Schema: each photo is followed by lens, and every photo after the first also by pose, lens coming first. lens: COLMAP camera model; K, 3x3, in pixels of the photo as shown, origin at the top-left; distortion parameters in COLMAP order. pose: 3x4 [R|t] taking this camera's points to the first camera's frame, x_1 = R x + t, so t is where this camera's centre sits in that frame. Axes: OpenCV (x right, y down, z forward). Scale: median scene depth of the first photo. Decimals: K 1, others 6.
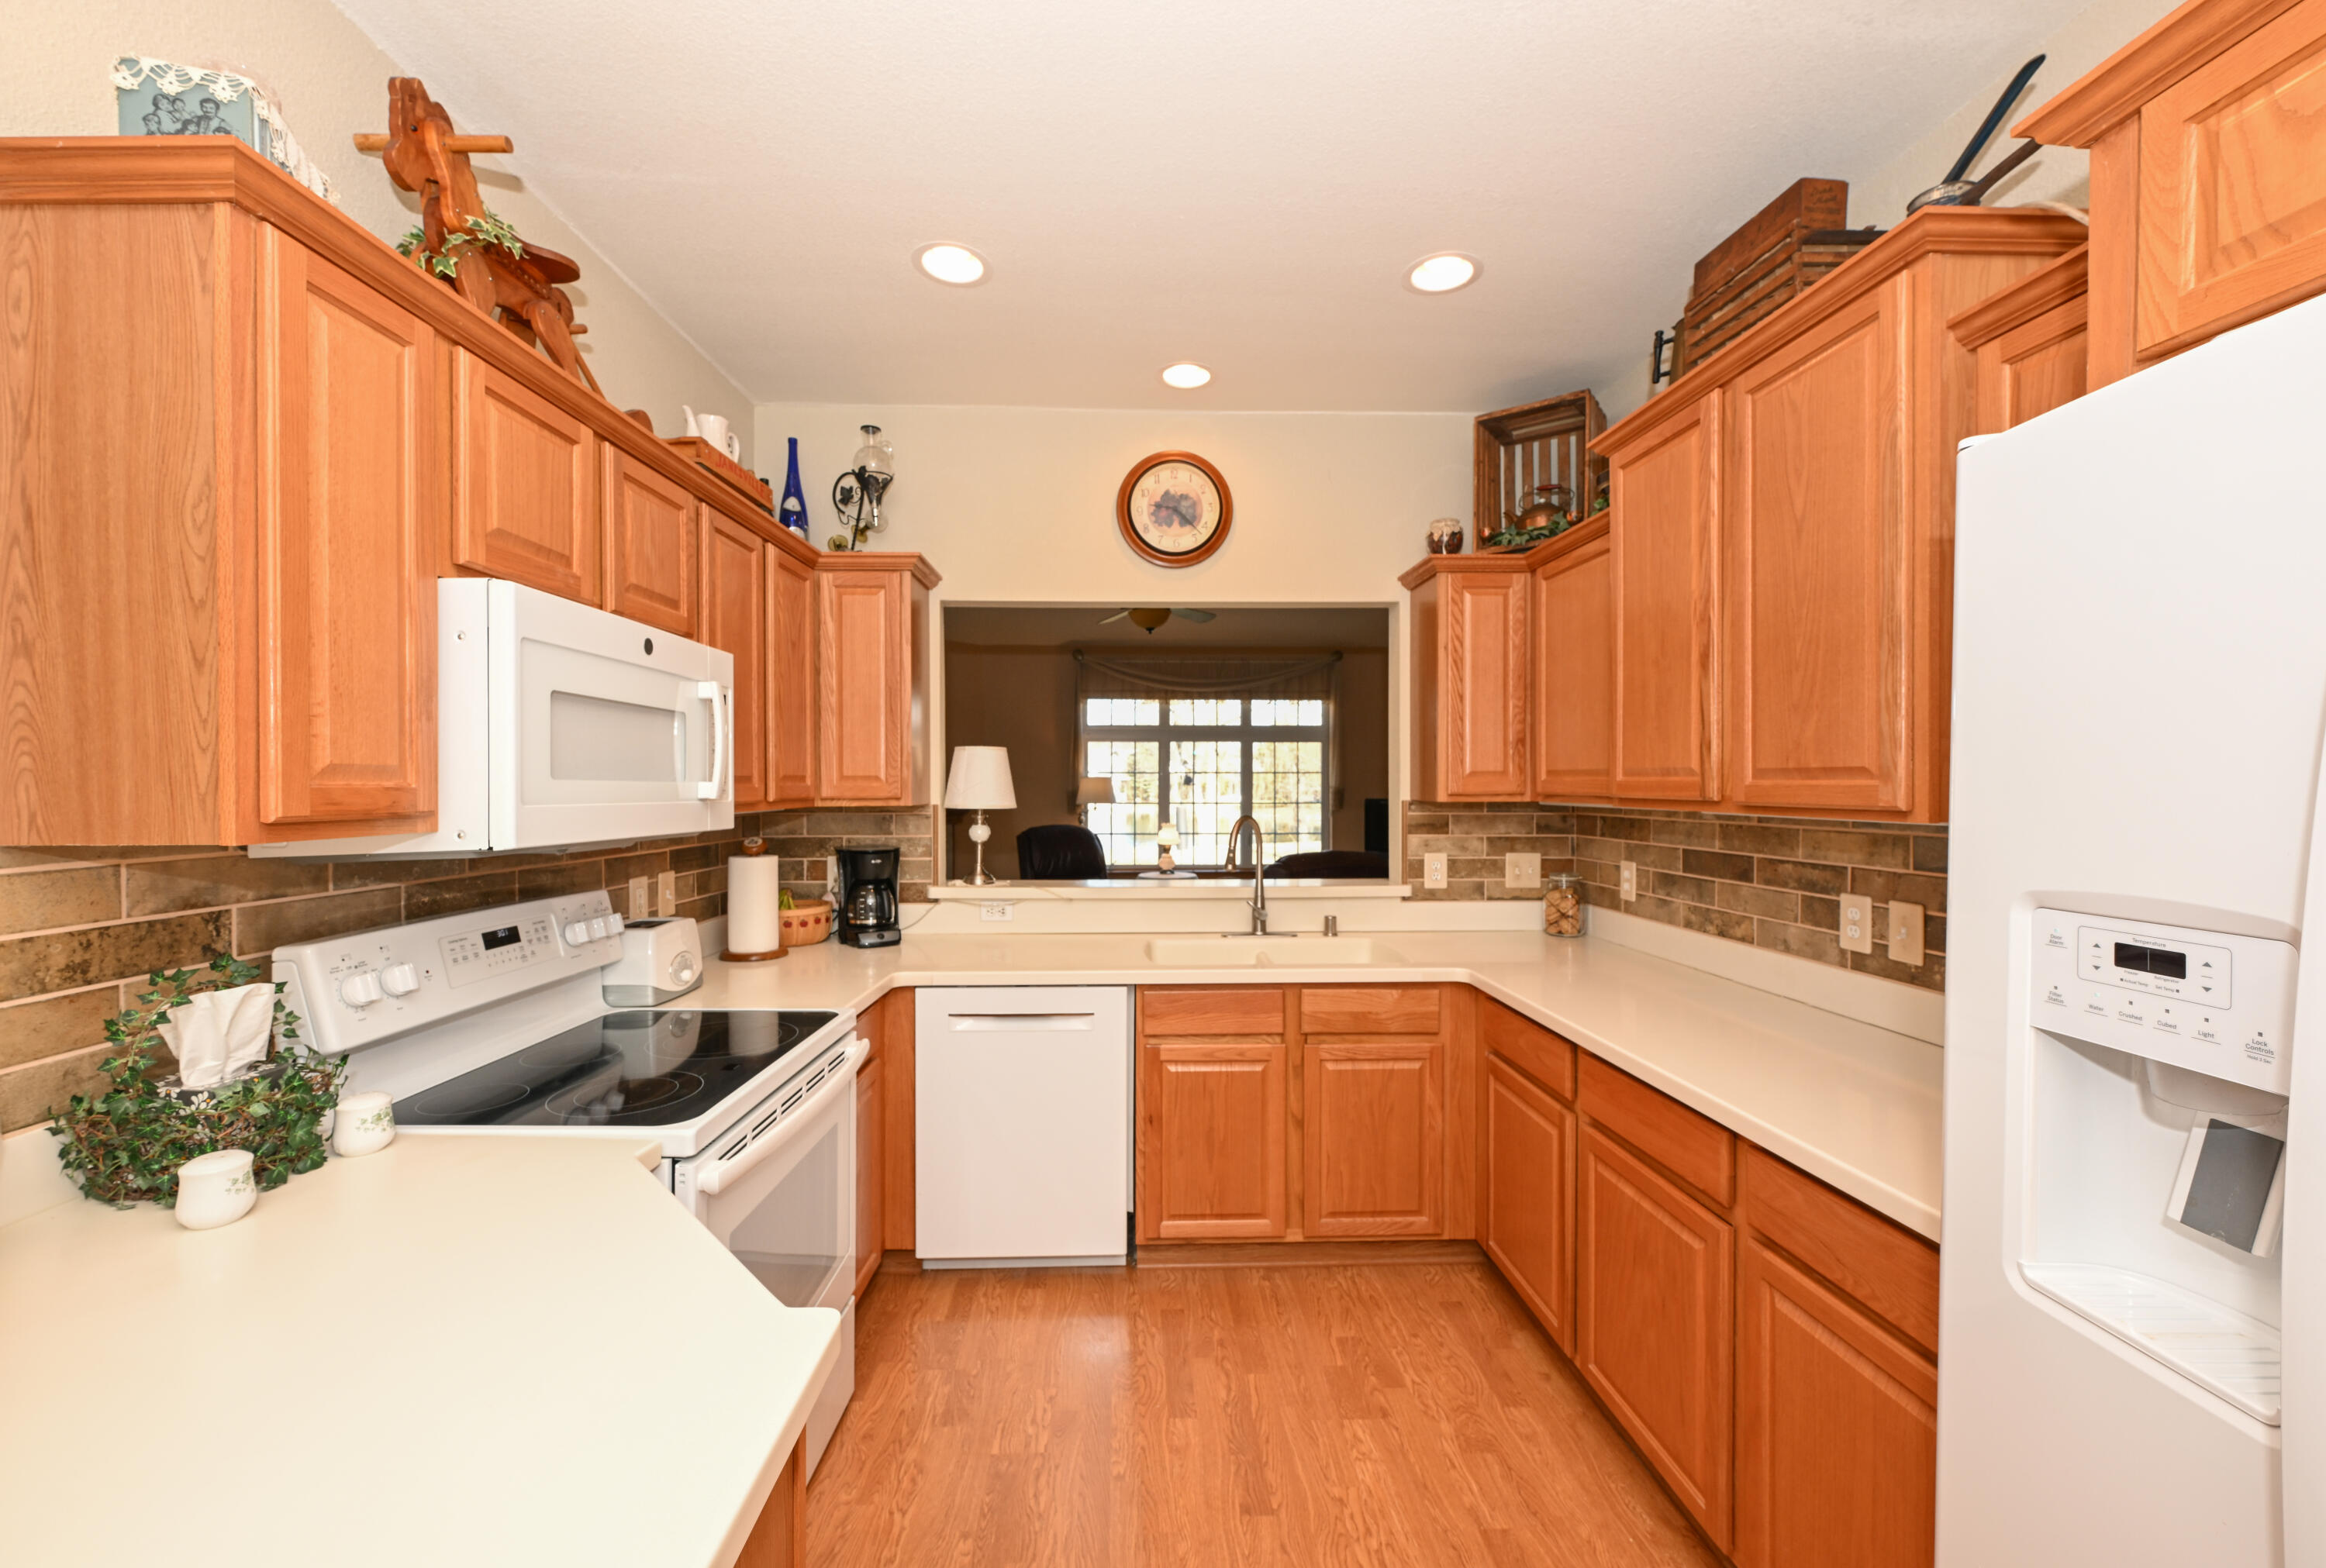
lens RADIAL K [[917.5, 0, 1143.9], [0, 917.5, 792.9], [0, 0, 1]] dist [0.002174, -0.000715]
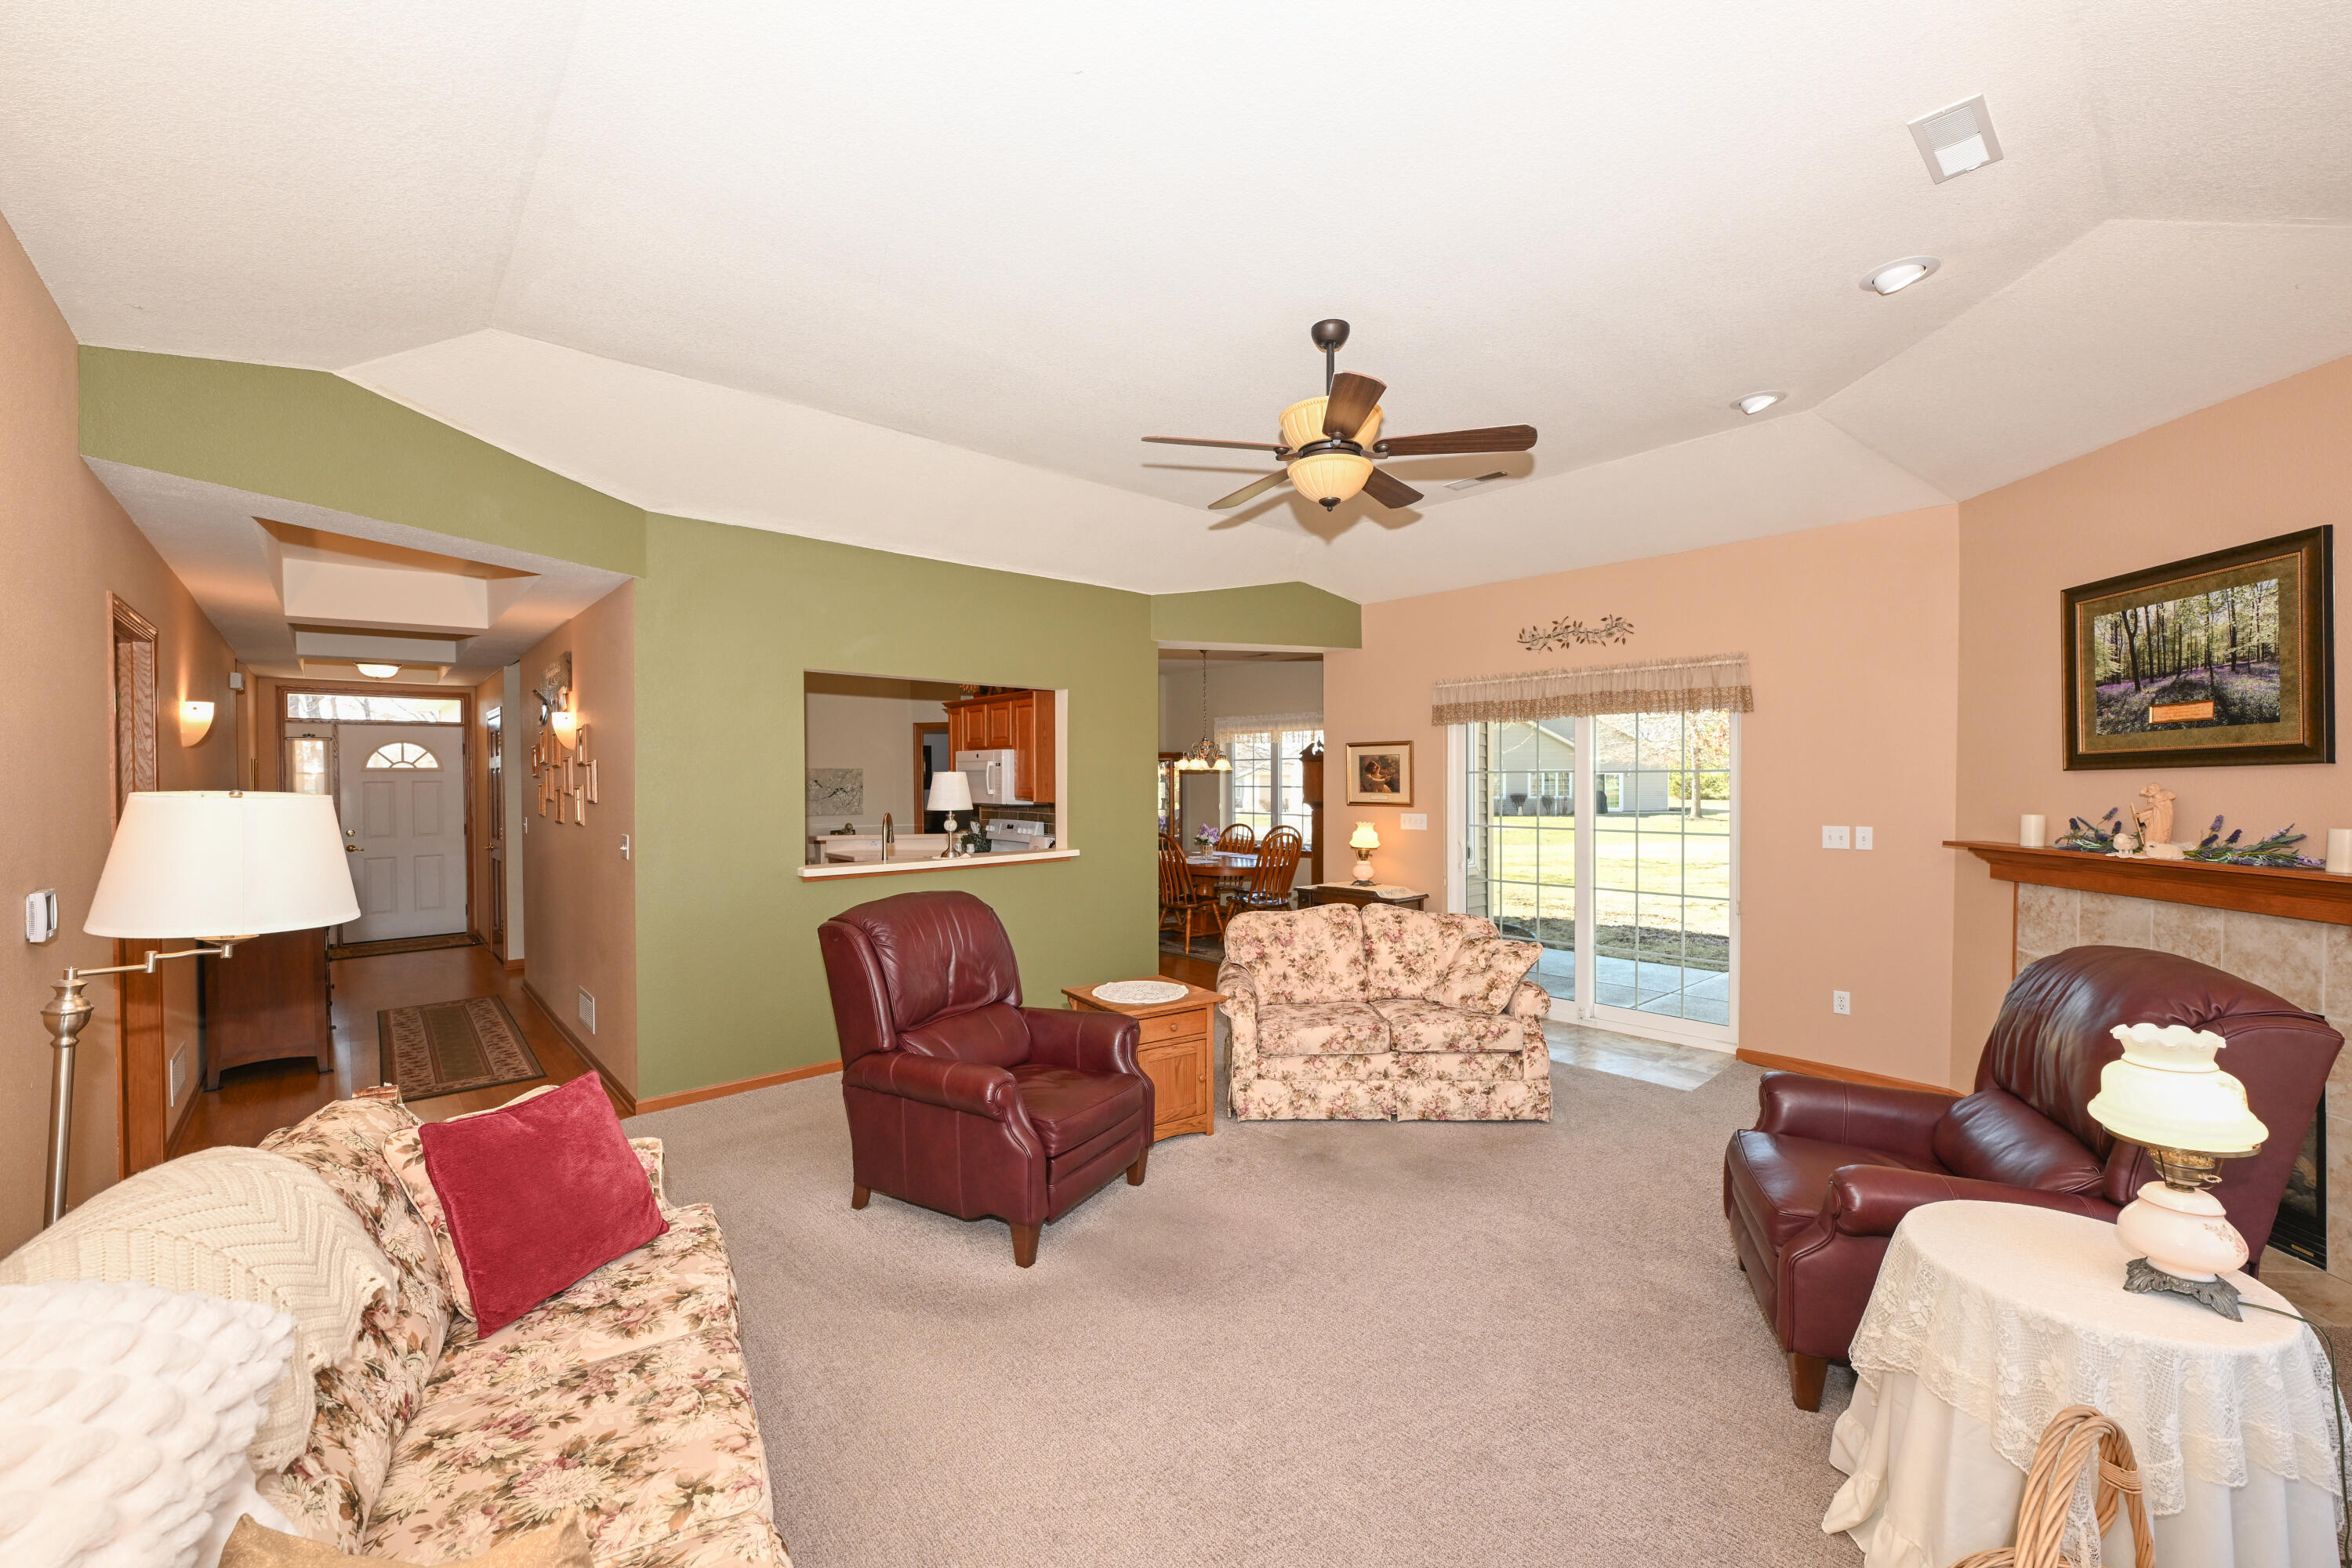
lens RADIAL K [[927.9, 0, 1174.7], [0, 927.9, 788.7], [0, 0, 1]] dist [0.002174, -0.000715]
pose [[-0.762109, 0.012015, -0.647337, 1.038469], [-0.001453, 0.999794, 0.020268, -0.070227], [0.647447, 0.016387, -0.761934, 3.414371]]
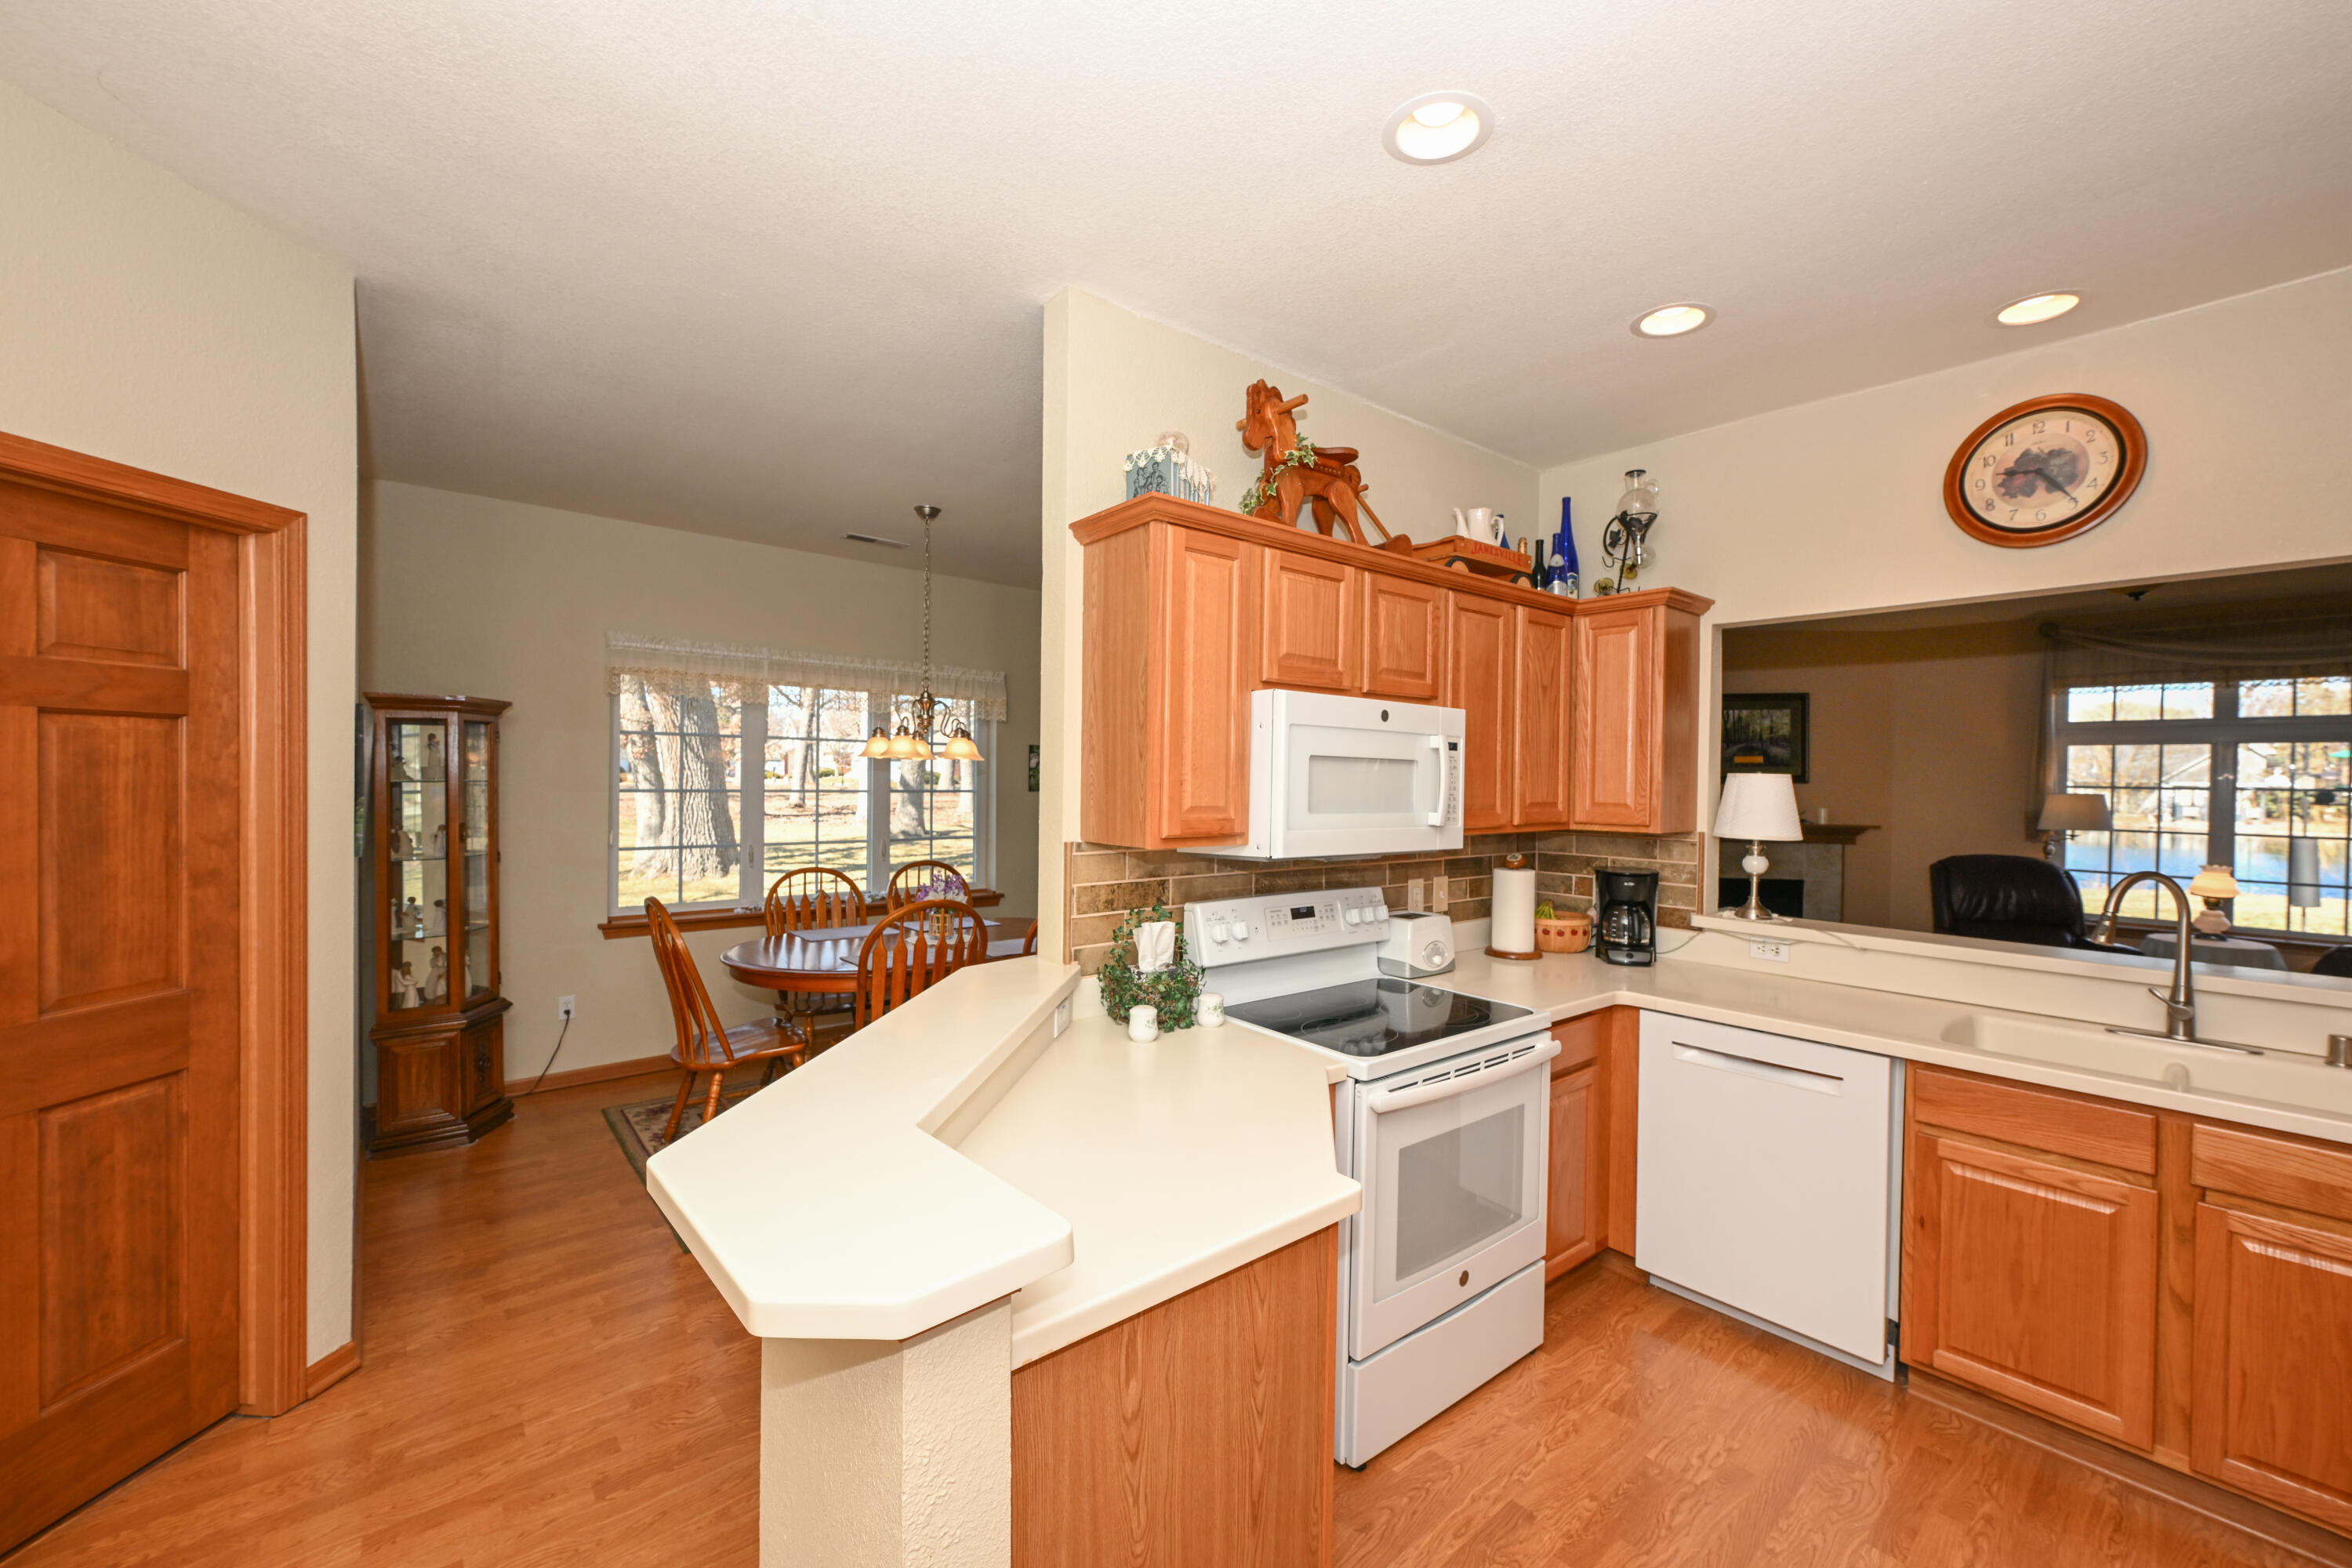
lens RADIAL K [[927.9, 0, 1176.2], [0, 927.9, 784.3], [0, 0, 1]] dist [0.002174, -0.000715]
pose [[0.627956, 0.015570, -0.778093, 0.261569], [-0.021796, 0.999760, 0.002416, -0.039042], [0.777944, 0.015442, 0.628144, -0.089758]]
